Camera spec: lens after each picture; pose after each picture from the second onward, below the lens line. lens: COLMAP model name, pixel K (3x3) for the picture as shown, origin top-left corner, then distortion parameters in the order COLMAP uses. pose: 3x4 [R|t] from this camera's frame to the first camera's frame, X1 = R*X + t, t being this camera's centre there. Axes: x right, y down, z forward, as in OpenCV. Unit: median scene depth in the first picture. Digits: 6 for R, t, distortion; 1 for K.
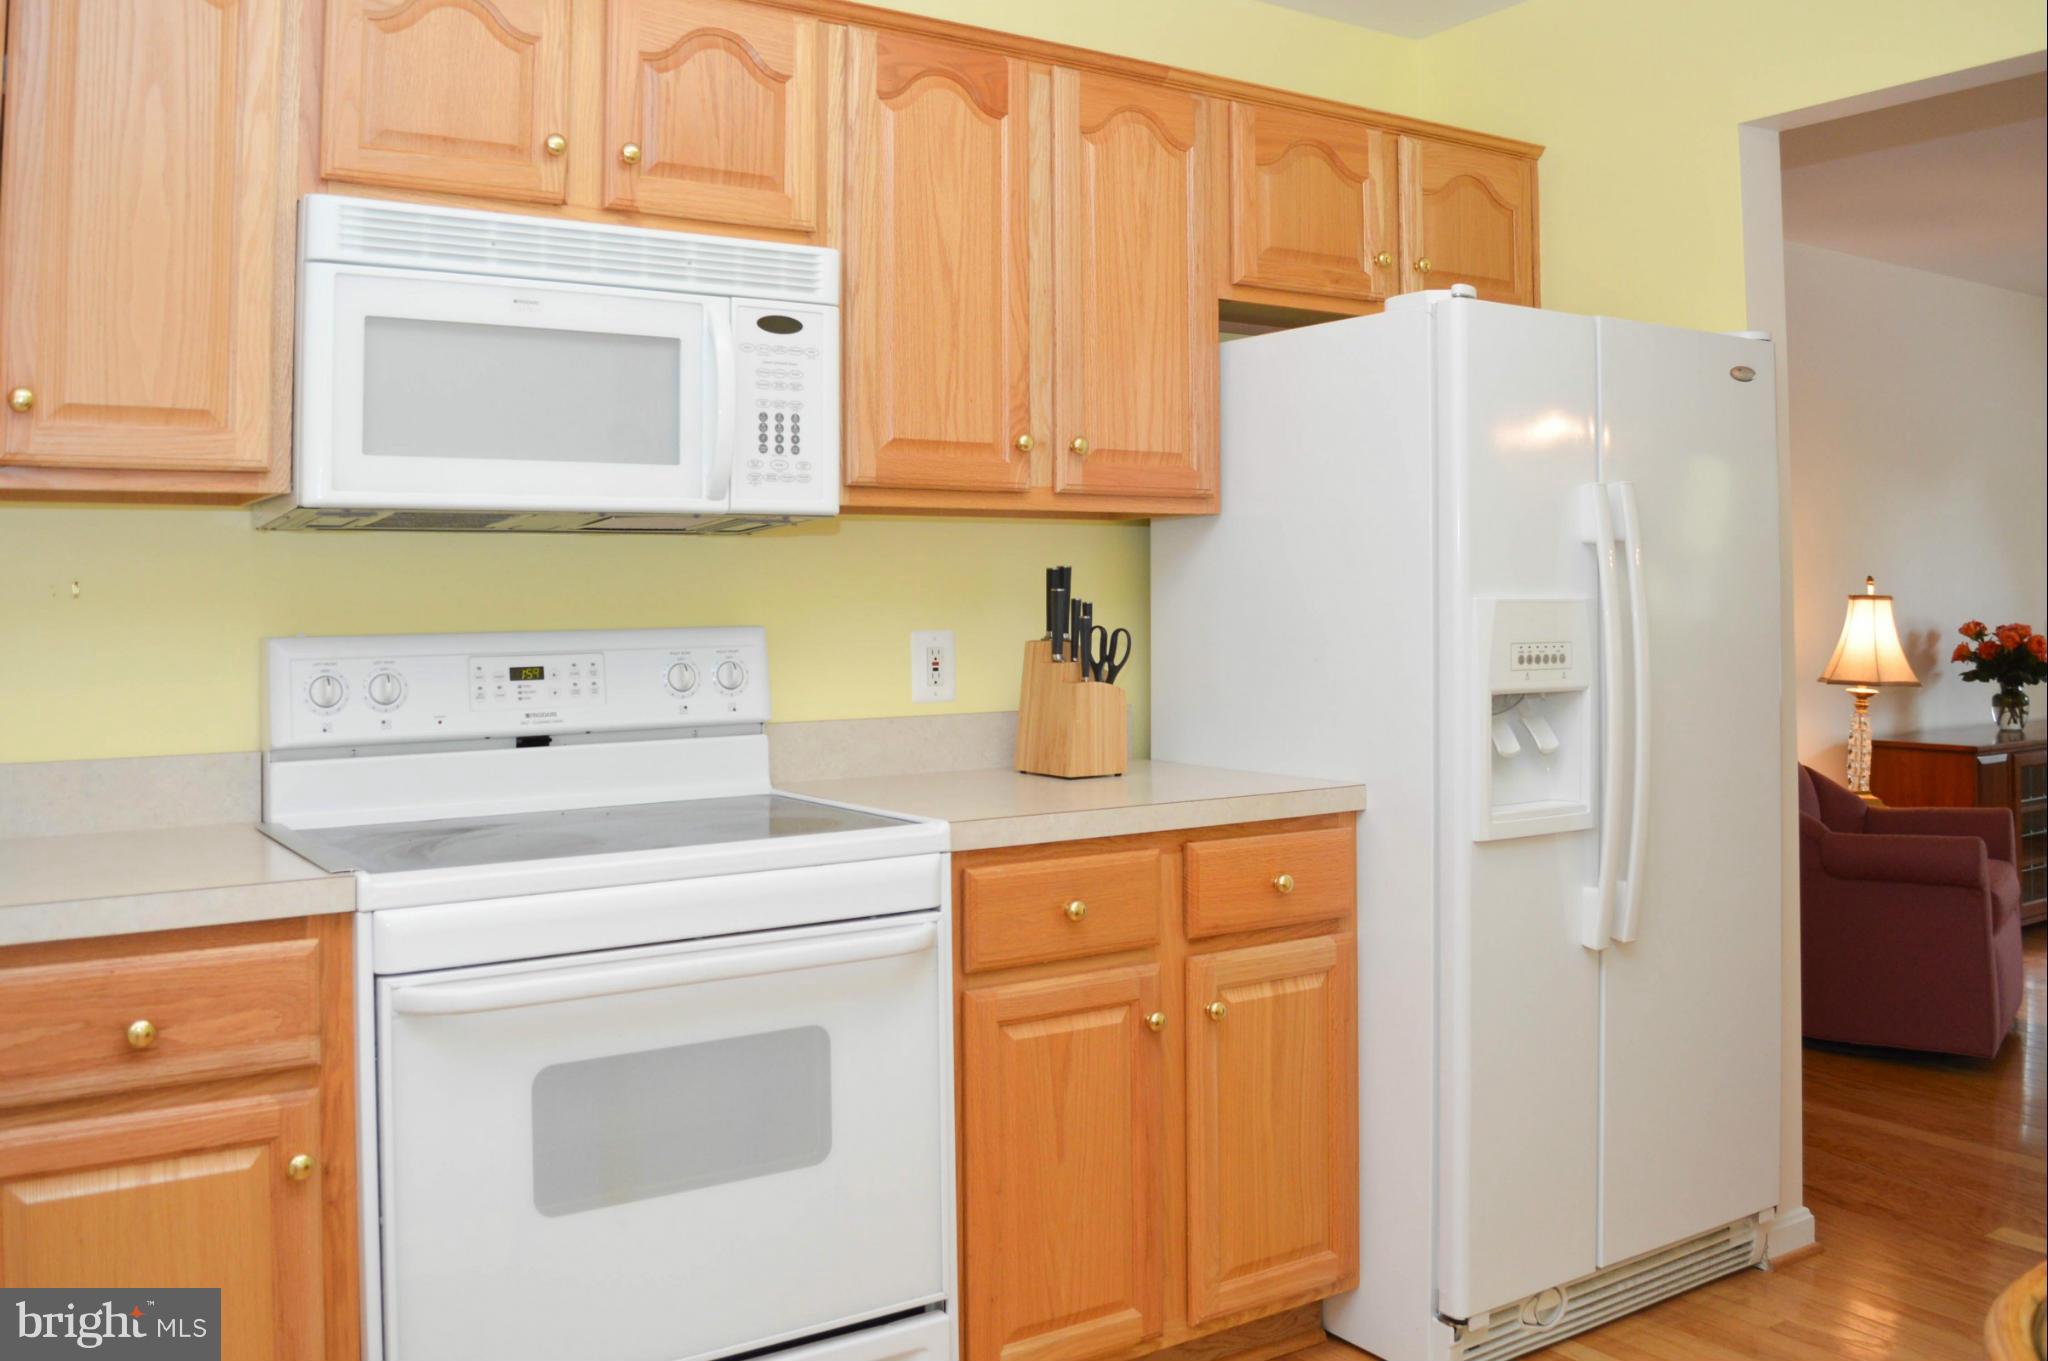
lens RADIAL K [[1699.8, 0, 928.4], [0, 1699.8, 552.8], [0, 0, 1]] dist [-0.087673, 0.020905]
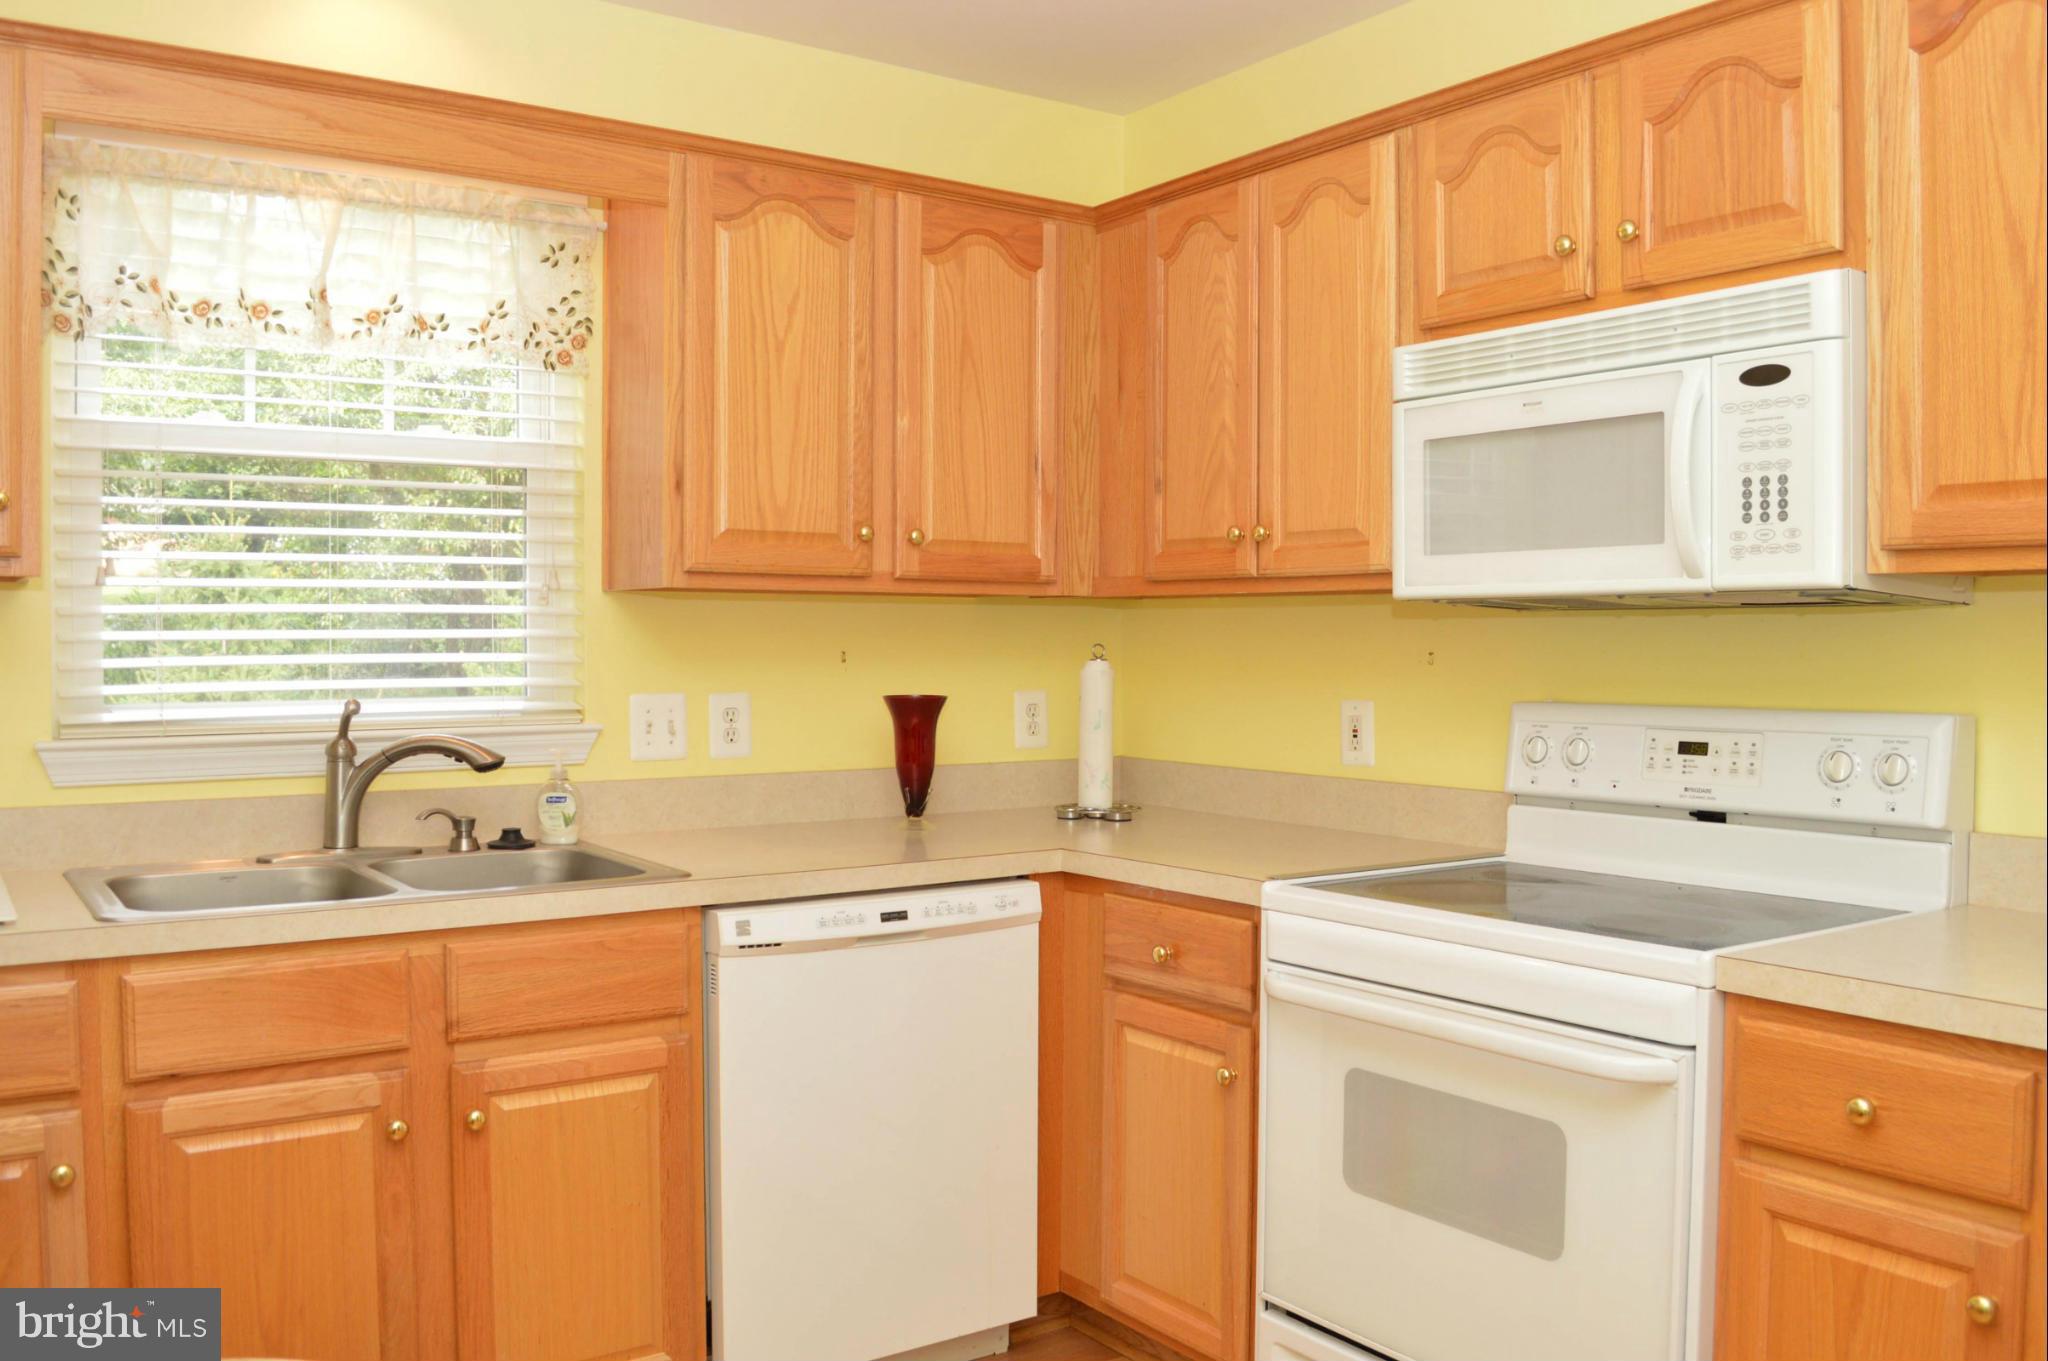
lens RADIAL K [[1699.8, 0, 1020.8], [0, 1699.8, 693.5], [0, 0, 1]] dist [-0.087673, 0.020905]
pose [[0.052768, 0.044222, -0.997627, 0.768573], [0.032839, 0.998402, 0.045993, -0.021762], [0.998067, -0.035188, 0.051232, 0.565178]]
